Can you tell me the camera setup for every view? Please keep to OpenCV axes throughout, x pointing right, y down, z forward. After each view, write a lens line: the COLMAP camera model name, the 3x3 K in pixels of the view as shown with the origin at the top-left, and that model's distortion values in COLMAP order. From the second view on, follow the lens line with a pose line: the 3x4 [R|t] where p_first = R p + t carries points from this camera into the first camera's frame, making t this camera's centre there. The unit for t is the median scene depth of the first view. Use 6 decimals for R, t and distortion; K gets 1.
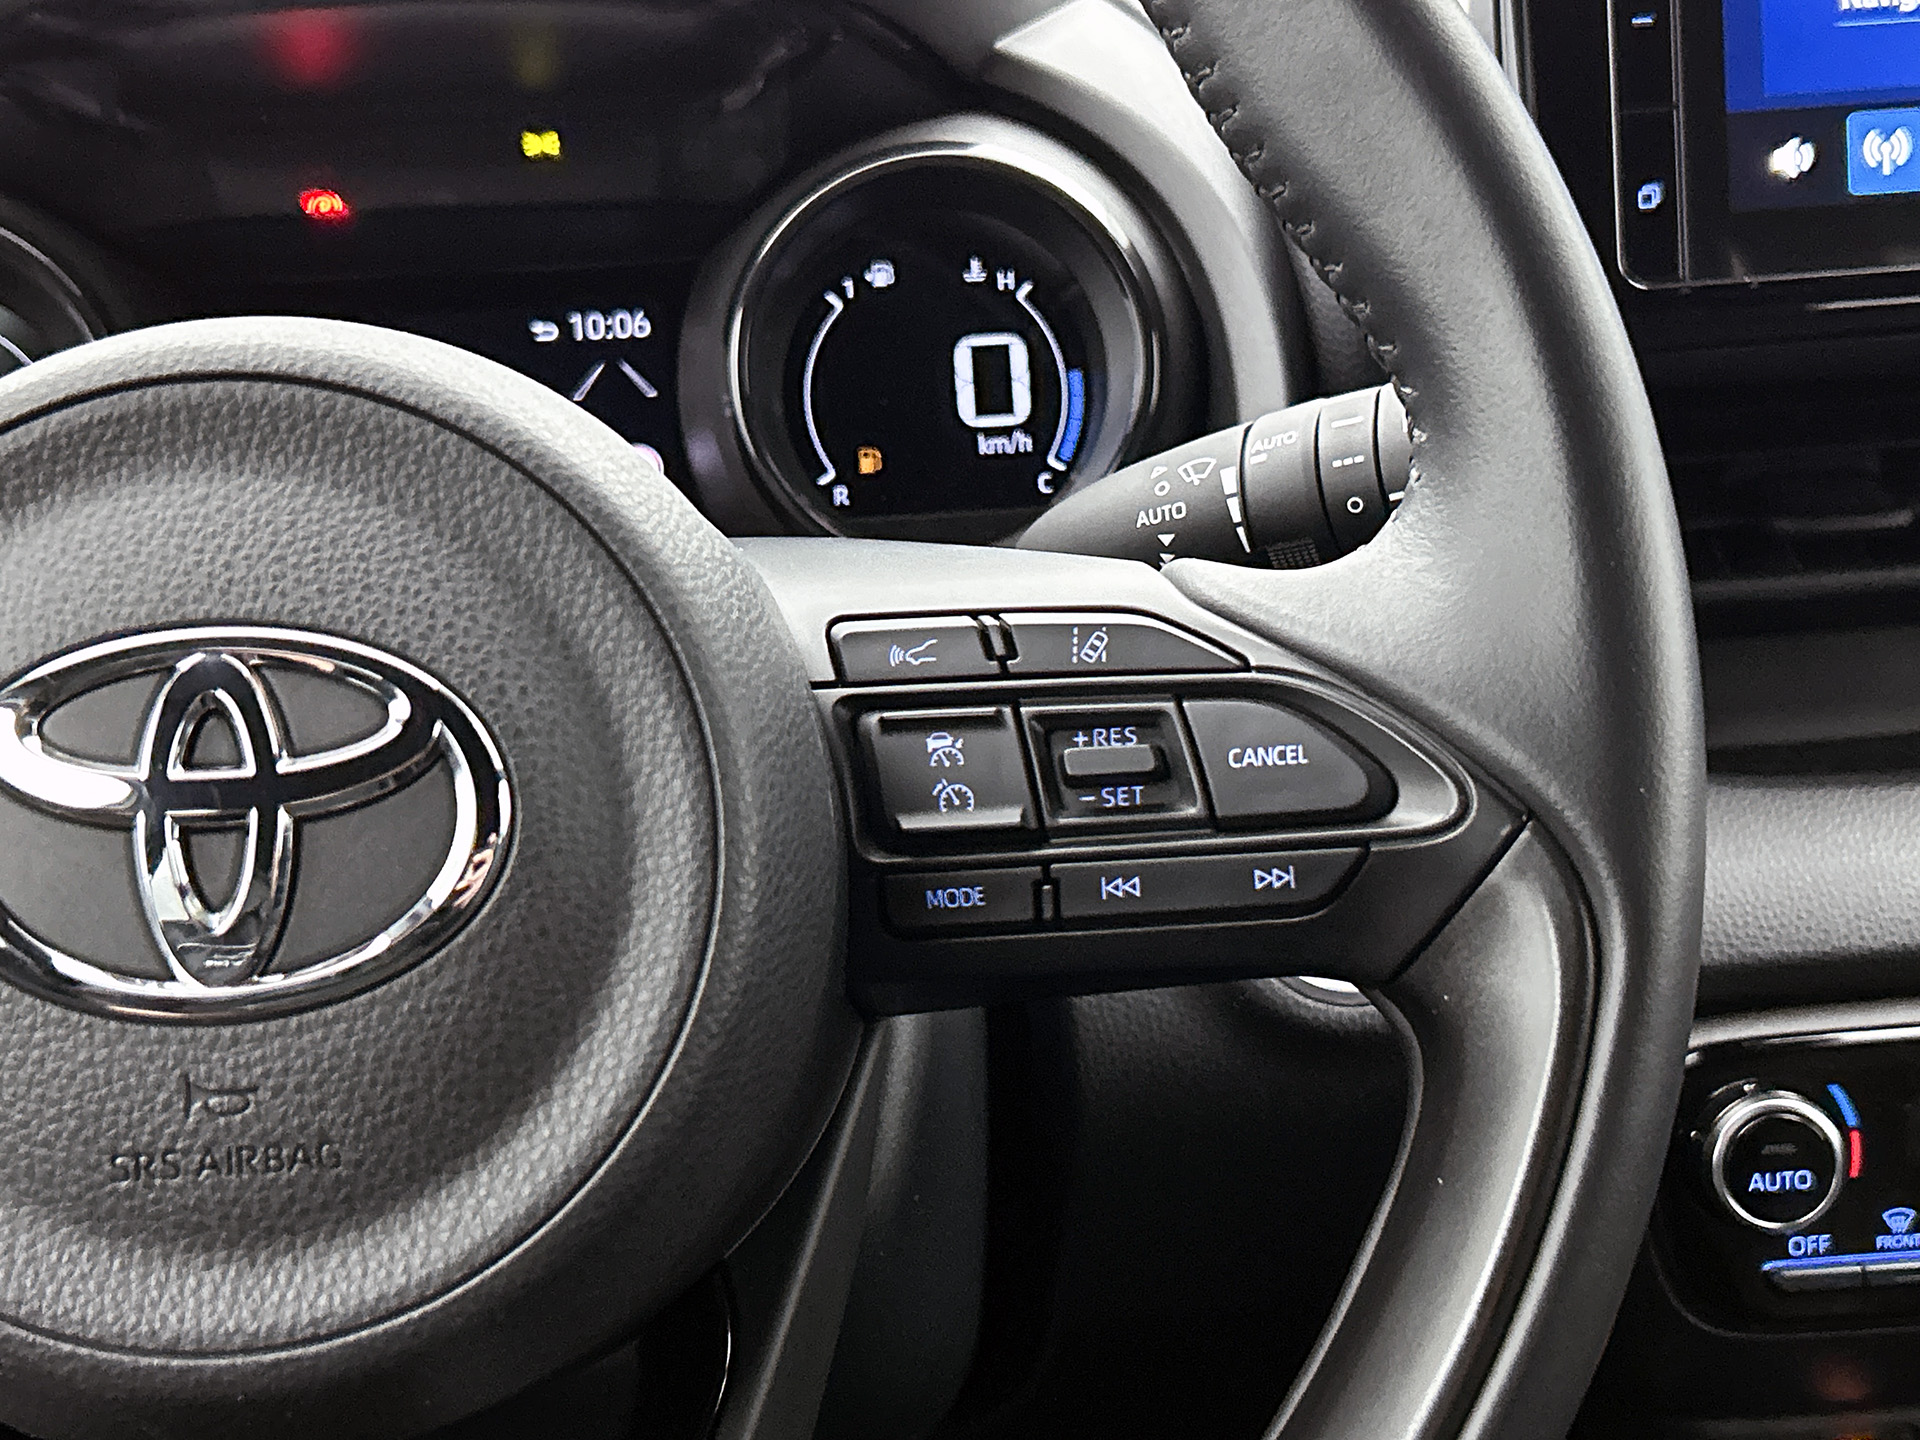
lens RADIAL K [[2624.9, 0, 960.0], [0, 2624.9, 720.0], [0, 0, 1]] dist [0.225643, -0.887744]
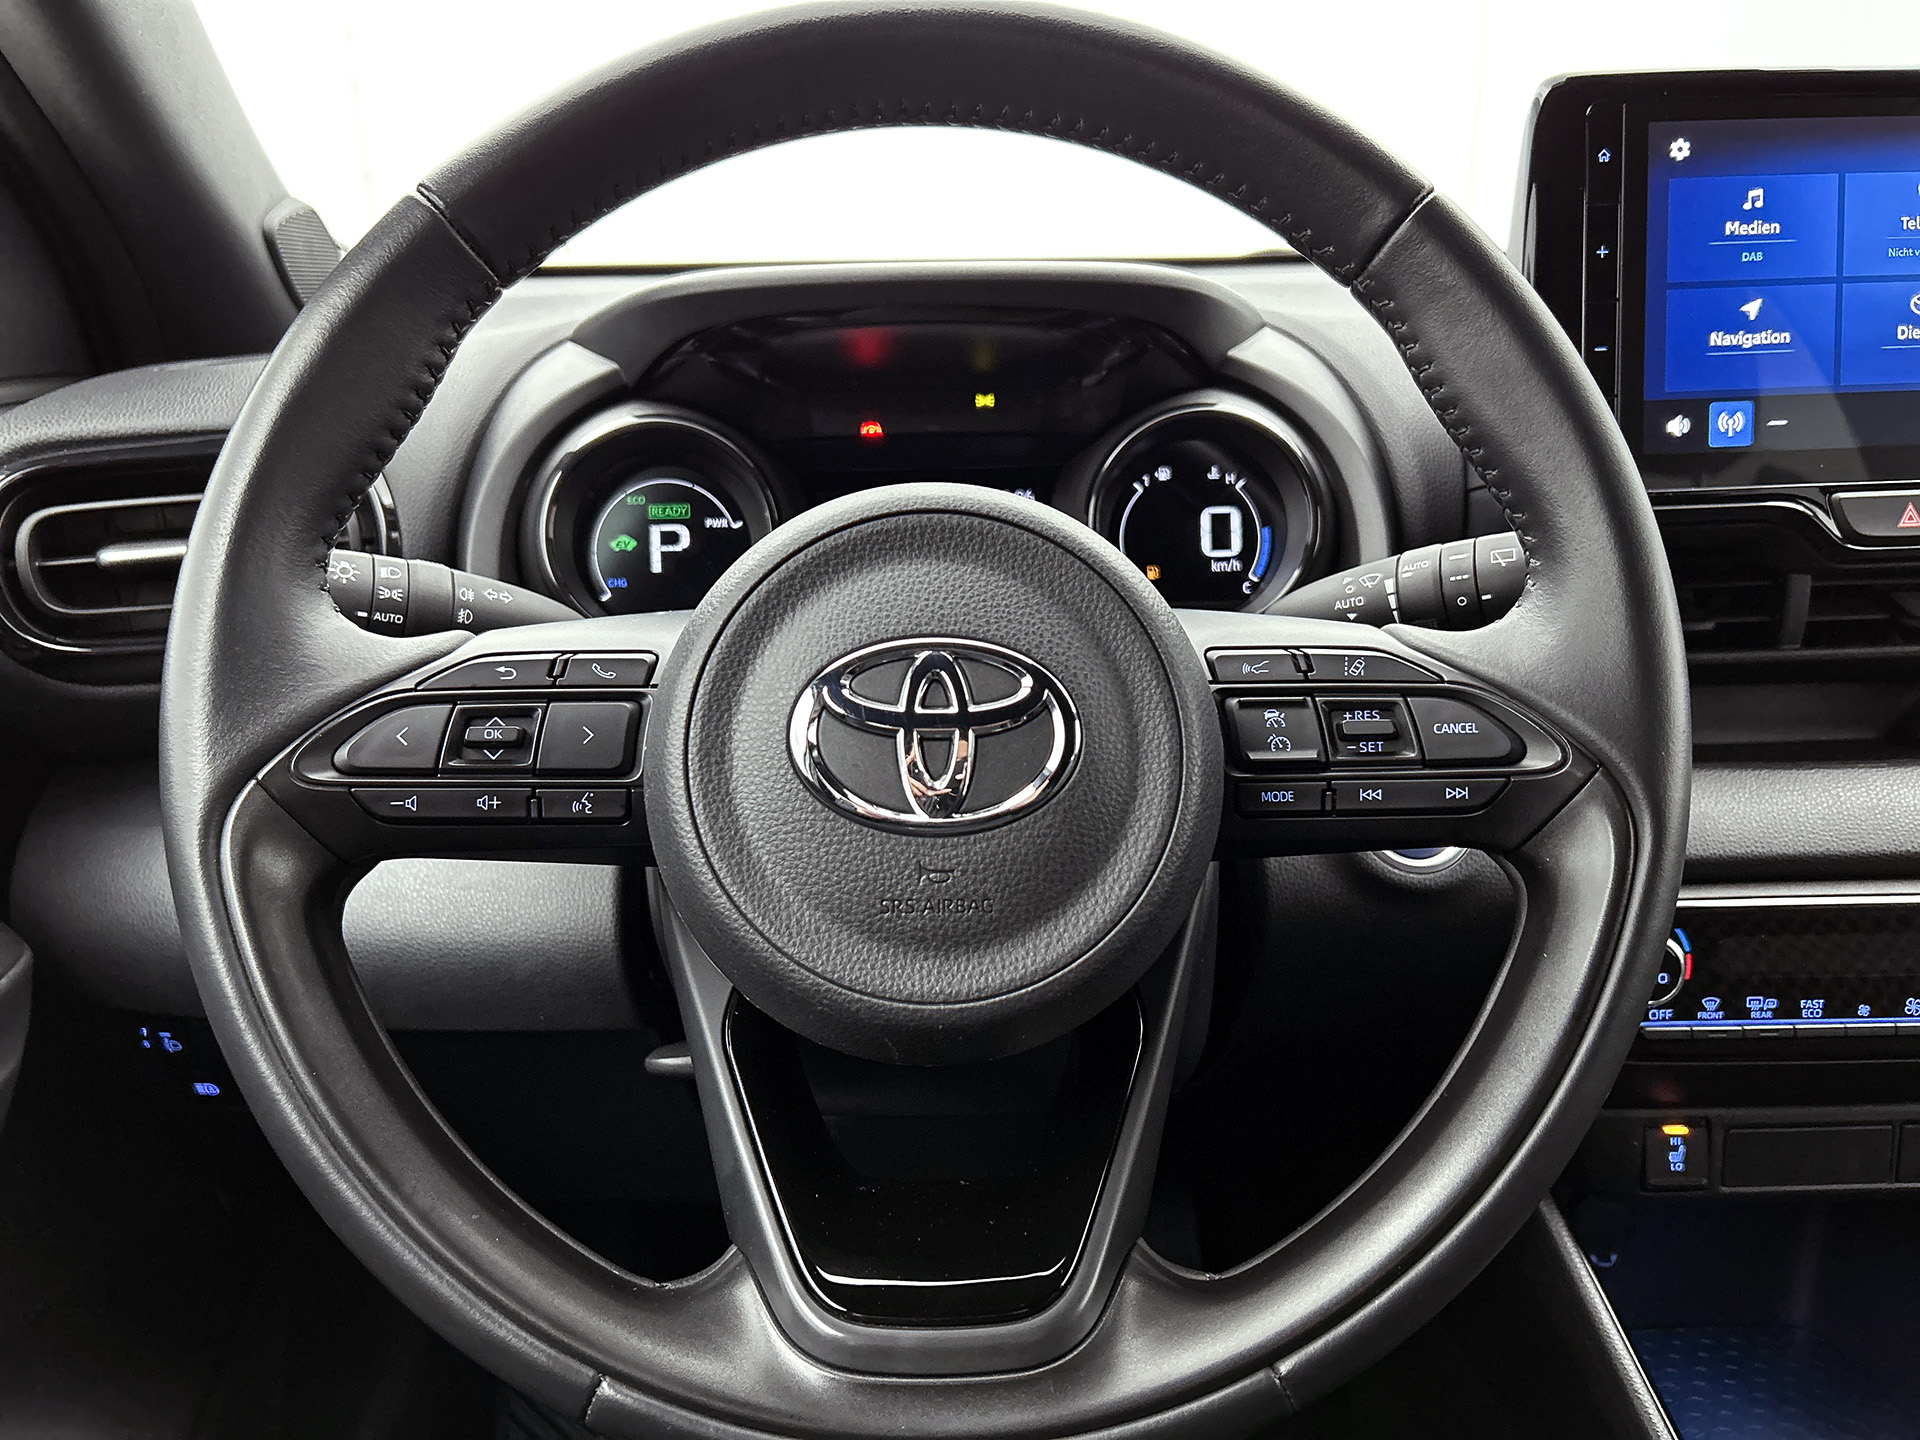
lens RADIAL K [[1460.7, 0, 960.0], [0, 1460.7, 720.0], [0, 0, 1]] dist [0.080014, -0.150354]
pose [[0.997206, 0.041316, -0.062230, -0.175819], [-0.041628, 0.999126, -0.003737, 0.027210], [0.062021, 0.006317, 0.998055, -0.078311]]
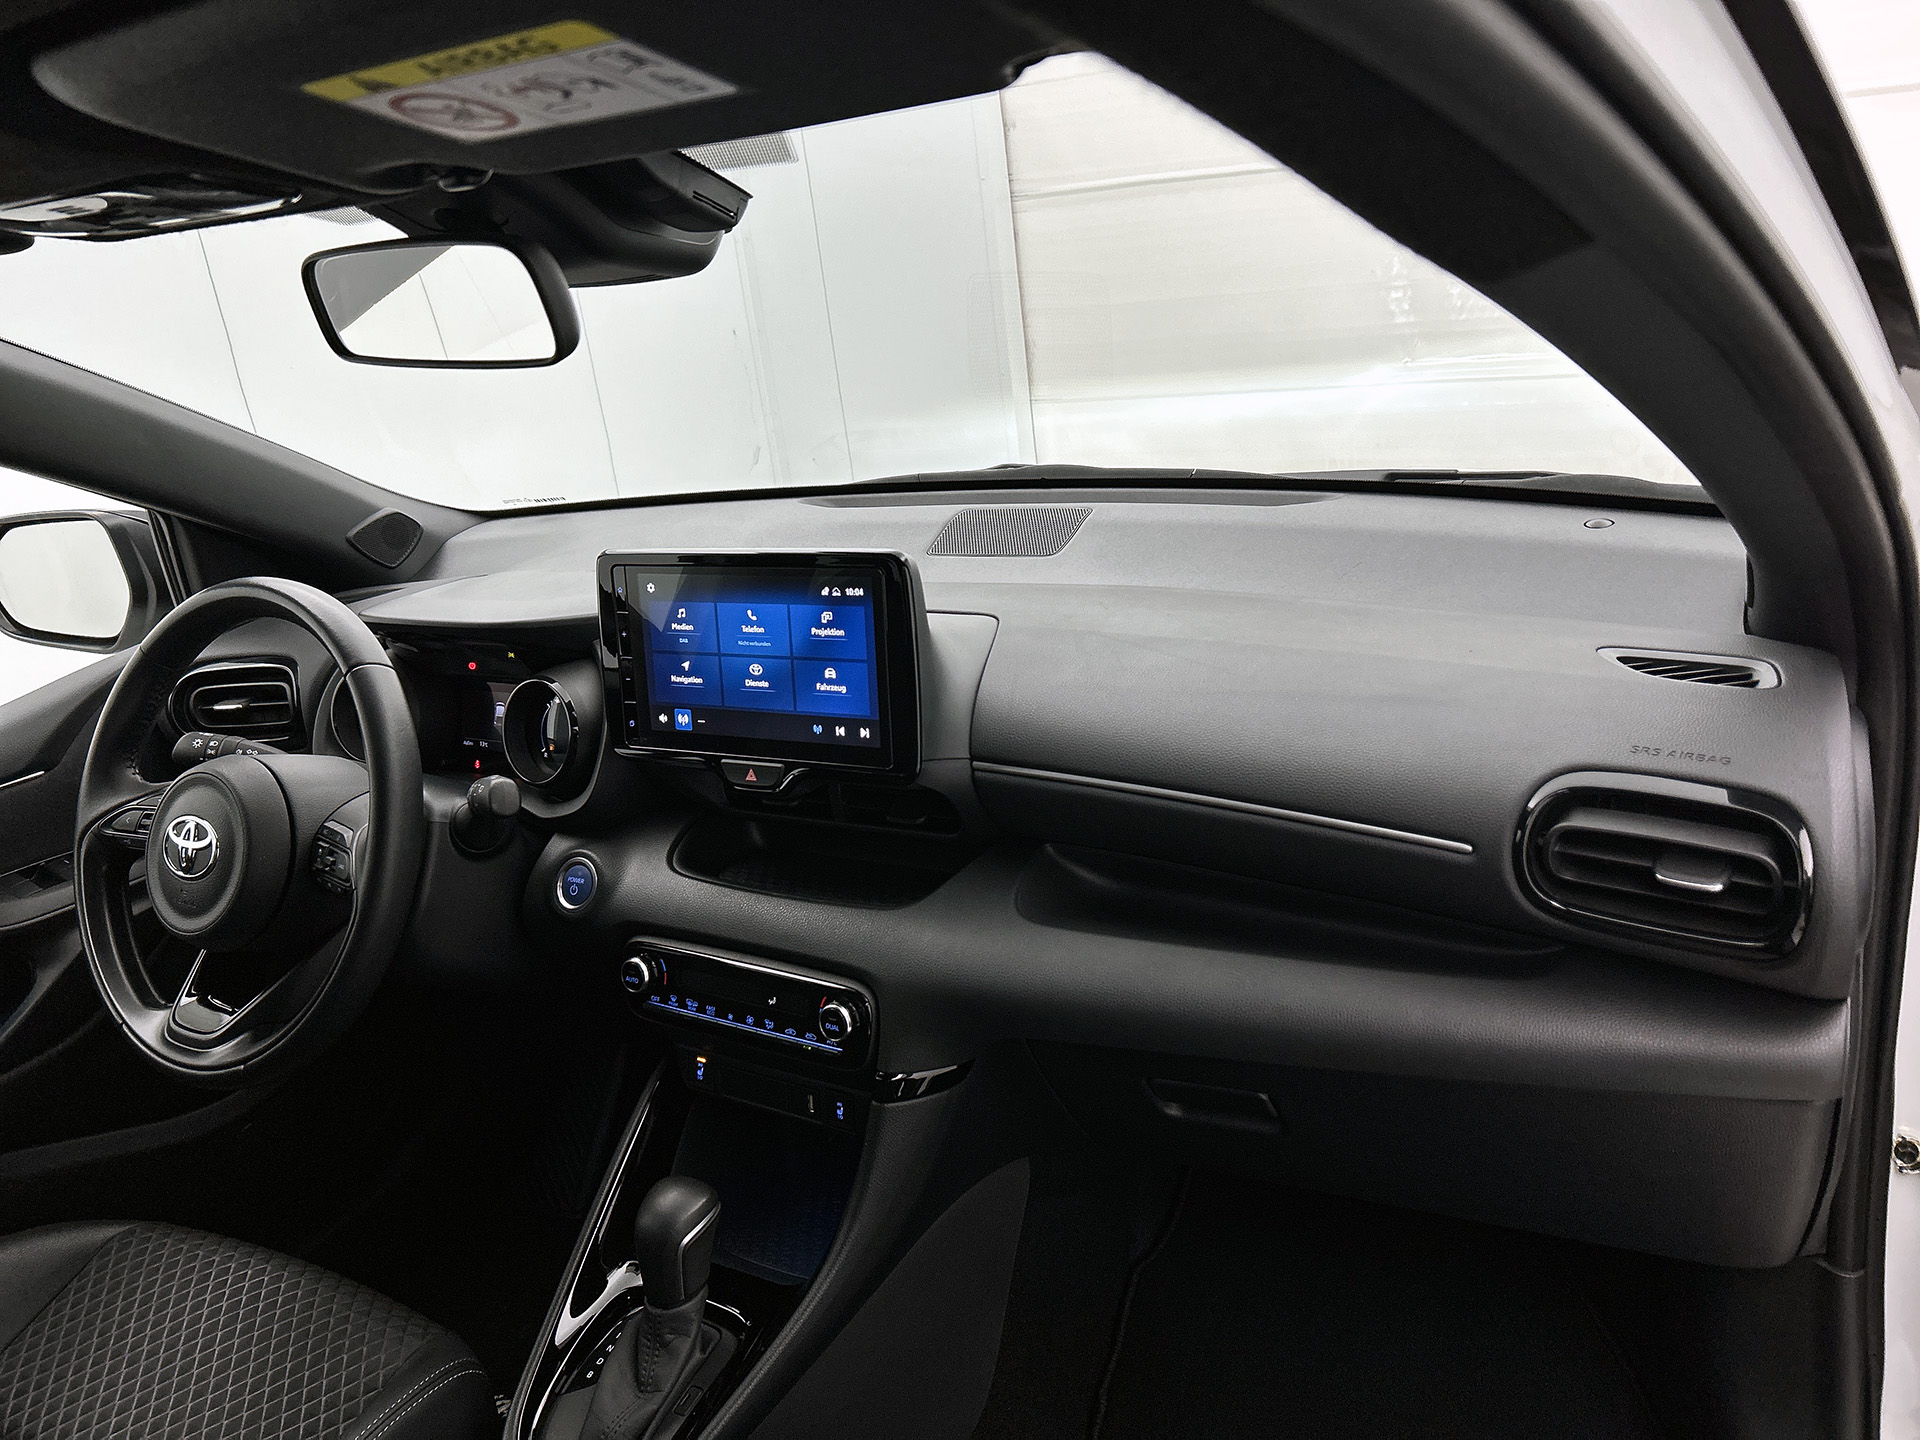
lens RADIAL K [[1445.1, 0, 949.1], [0, 1445.1, 698.0], [0, 0, 1]] dist [0.096585, -0.147875]
pose [[0.808690, 0.136015, -0.572294, 2.860648], [-0.091841, 0.990164, 0.105552, -0.777371], [0.581021, -0.032799, 0.813227, -0.690129]]
